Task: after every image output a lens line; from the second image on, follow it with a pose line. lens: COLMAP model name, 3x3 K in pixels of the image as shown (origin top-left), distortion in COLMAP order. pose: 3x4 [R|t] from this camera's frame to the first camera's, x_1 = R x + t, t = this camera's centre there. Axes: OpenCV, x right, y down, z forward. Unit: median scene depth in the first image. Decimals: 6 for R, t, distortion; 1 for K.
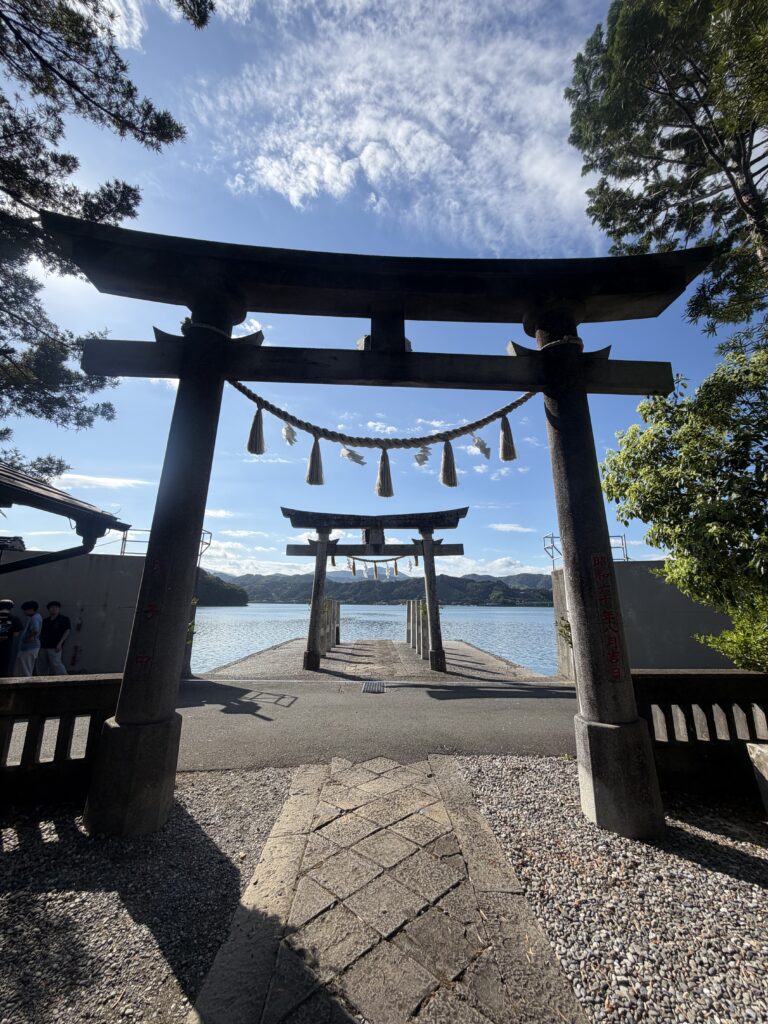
lens RADIAL K [[407.1, 0, 384.0], [0, 407.1, 512.0], [0, 0, 1]] dist [-0.005446, -0.000140]
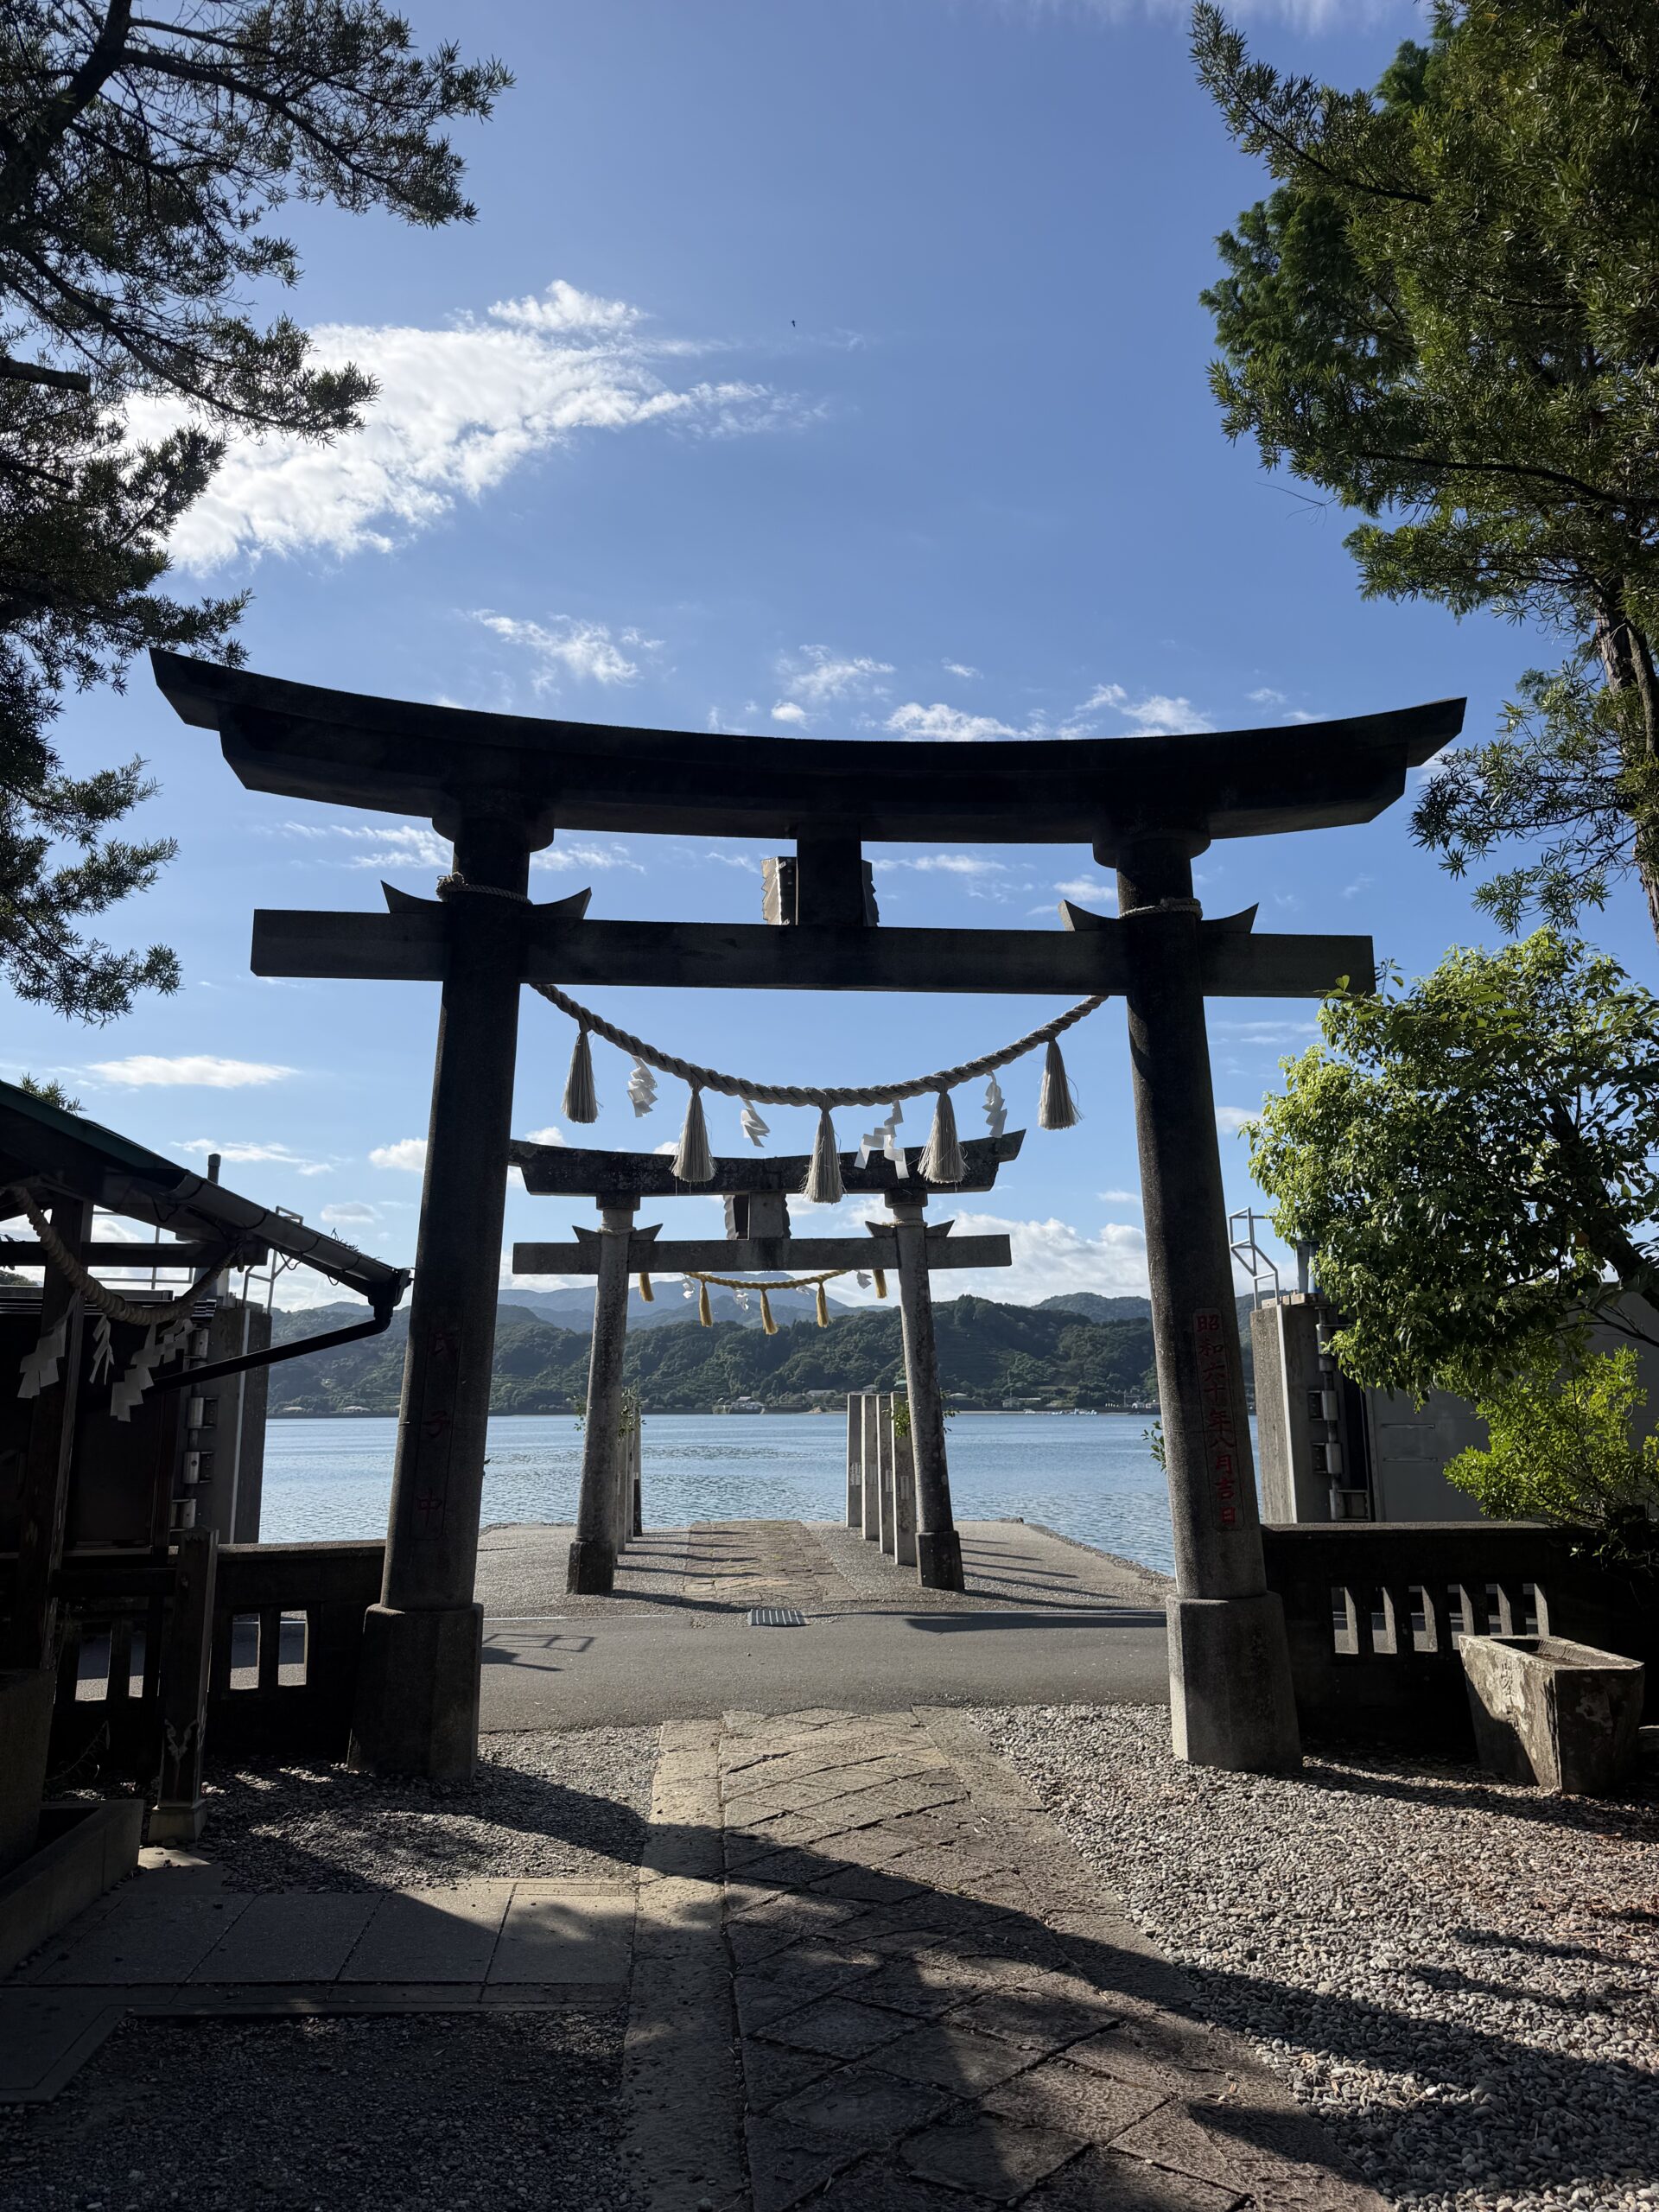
lens RADIAL K [[1544.3, 0, 820.3], [0, 1544.3, 1060.5], [0, 0, 1]] dist [0.047357, -0.084127]
pose [[0.998877, -0.005899, 0.047009, -0.090710], [0.005874, 0.999983, 0.000668, -0.200717], [-0.047012, -0.000391, 0.998894, -0.917907]]
